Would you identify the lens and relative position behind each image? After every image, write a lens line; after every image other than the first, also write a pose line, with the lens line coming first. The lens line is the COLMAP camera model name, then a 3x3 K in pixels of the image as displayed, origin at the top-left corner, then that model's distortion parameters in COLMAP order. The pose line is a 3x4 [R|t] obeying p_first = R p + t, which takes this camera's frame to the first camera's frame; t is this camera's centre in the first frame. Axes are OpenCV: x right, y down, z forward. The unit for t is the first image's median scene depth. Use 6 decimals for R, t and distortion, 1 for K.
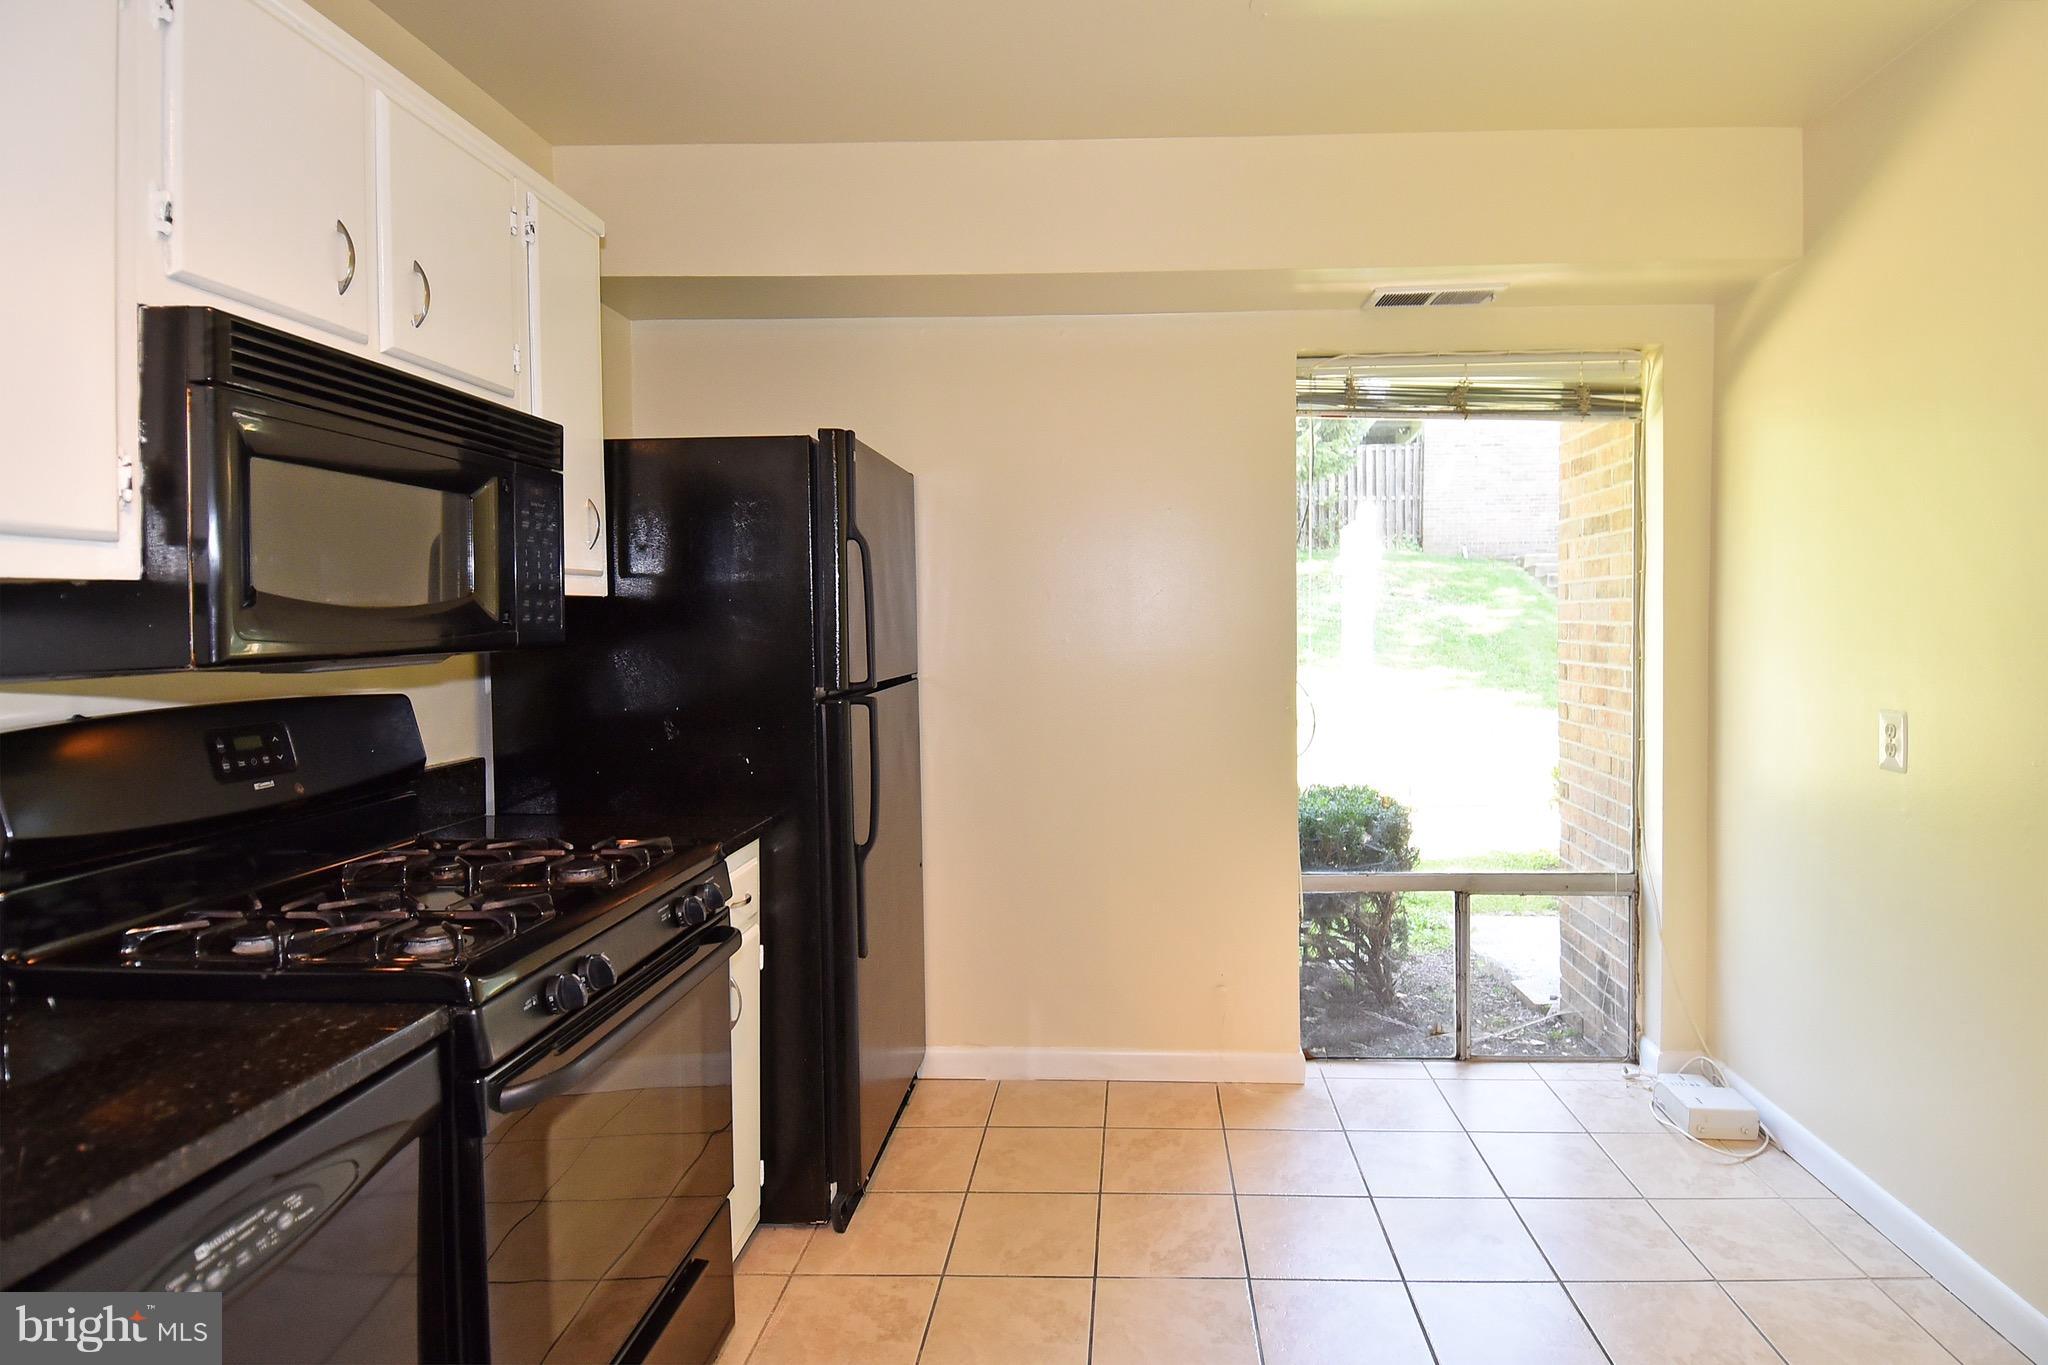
lens RADIAL K [[1086.5, 0, 1117.9], [0, 1086.5, 641.5], [0, 0, 1]] dist [0.041180, -0.043142]
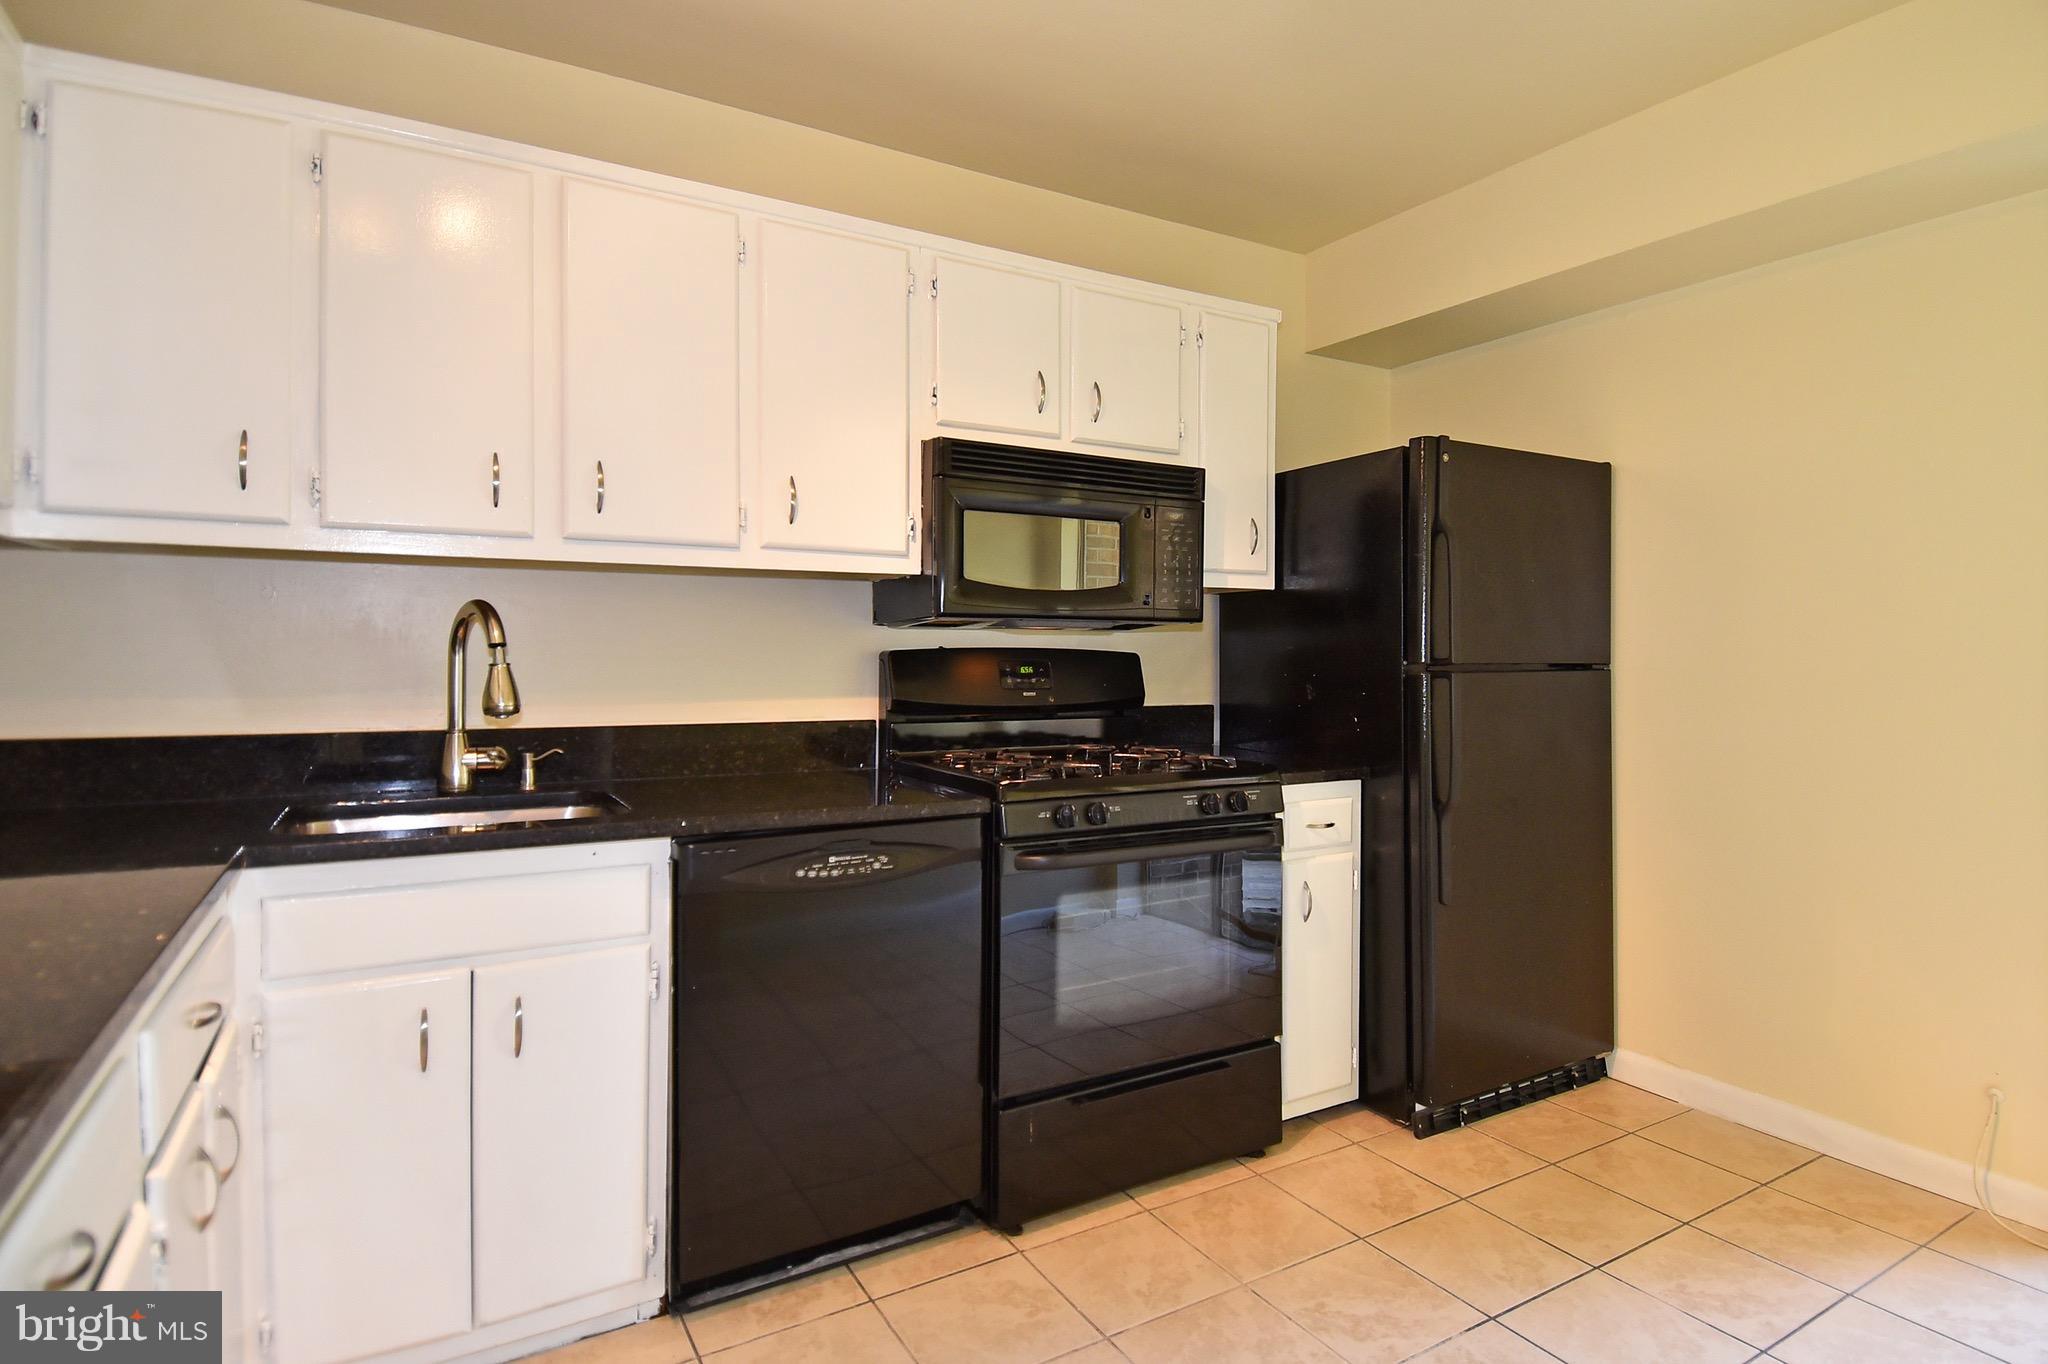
lens RADIAL K [[1076.1, 0, 1047.0], [0, 1076.1, 656.6], [0, 0, 1]] dist [0.037793, -0.045383]
pose [[0.537428, 0.015161, -0.843173, 0.621469], [-0.025939, 0.999662, 0.001442, 0.058140], [0.842910, 0.021096, 0.537640, 0.071762]]
